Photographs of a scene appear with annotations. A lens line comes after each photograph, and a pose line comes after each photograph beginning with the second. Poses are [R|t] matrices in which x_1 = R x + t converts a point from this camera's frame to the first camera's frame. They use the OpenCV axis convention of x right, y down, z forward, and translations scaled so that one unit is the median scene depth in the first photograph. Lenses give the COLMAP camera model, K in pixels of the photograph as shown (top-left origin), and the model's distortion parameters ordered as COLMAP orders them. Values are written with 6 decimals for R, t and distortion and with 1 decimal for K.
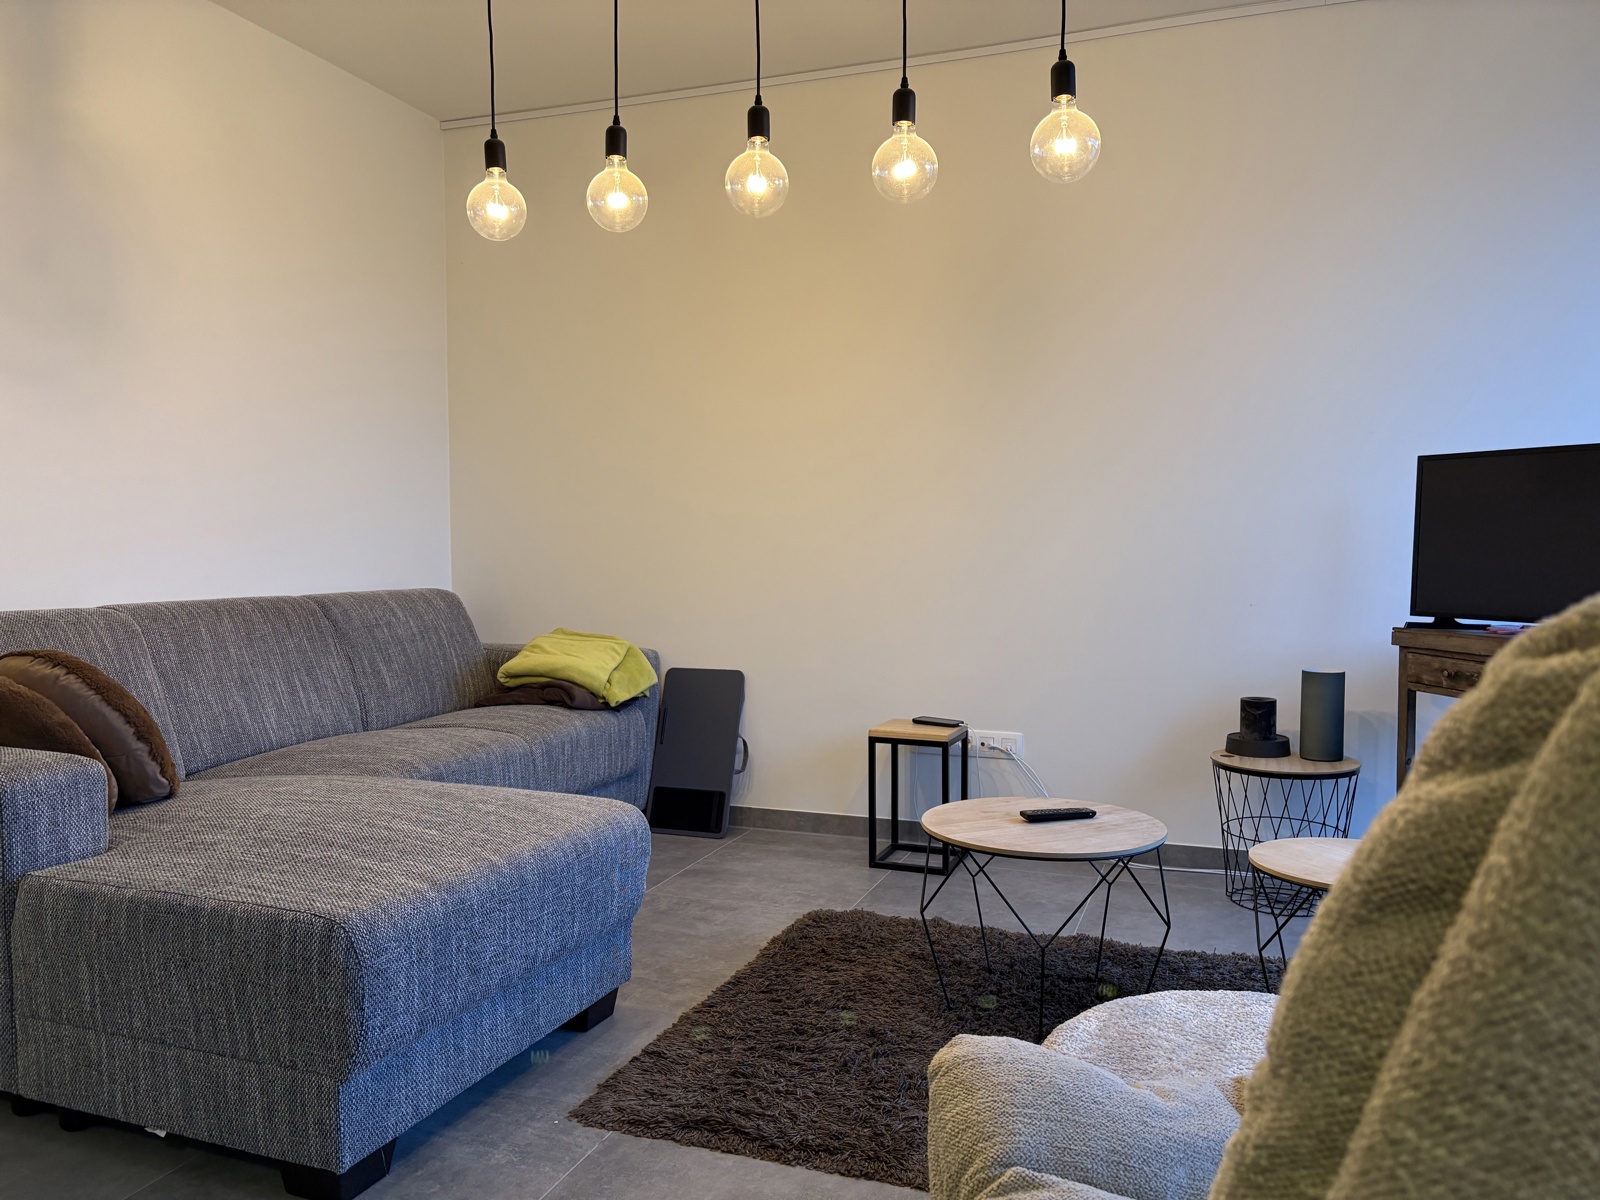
lens RADIAL K [[1195.0, 0, 800.0], [0, 1195.0, 600.0], [0, 0, 1]] dist [0.114738, -0.135806]
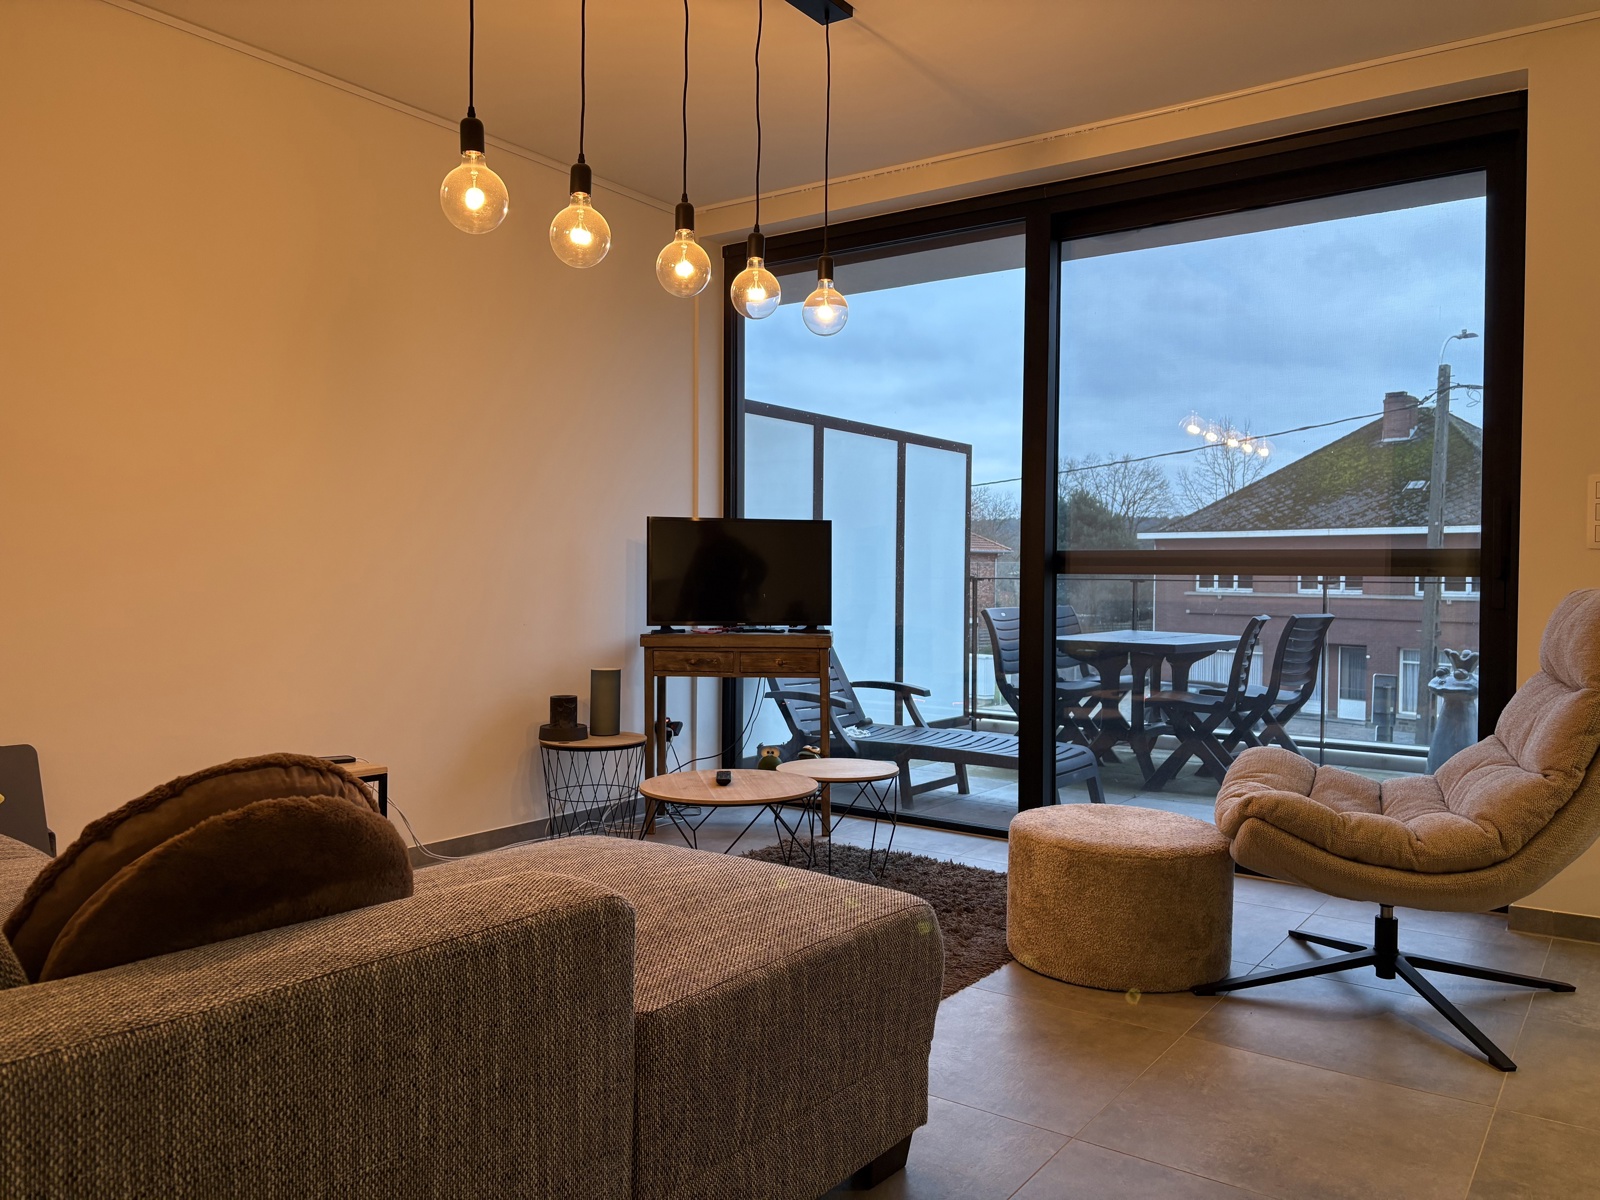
lens RADIAL K [[1195.0, 0, 800.0], [0, 1195.0, 600.0], [0, 0, 1]] dist [0.114738, -0.135806]
pose [[0.273904, -0.021070, 0.961526, -1.041261], [0.040344, 0.999132, 0.010401, -0.032080], [-0.960910, 0.035943, 0.274516, 0.536850]]
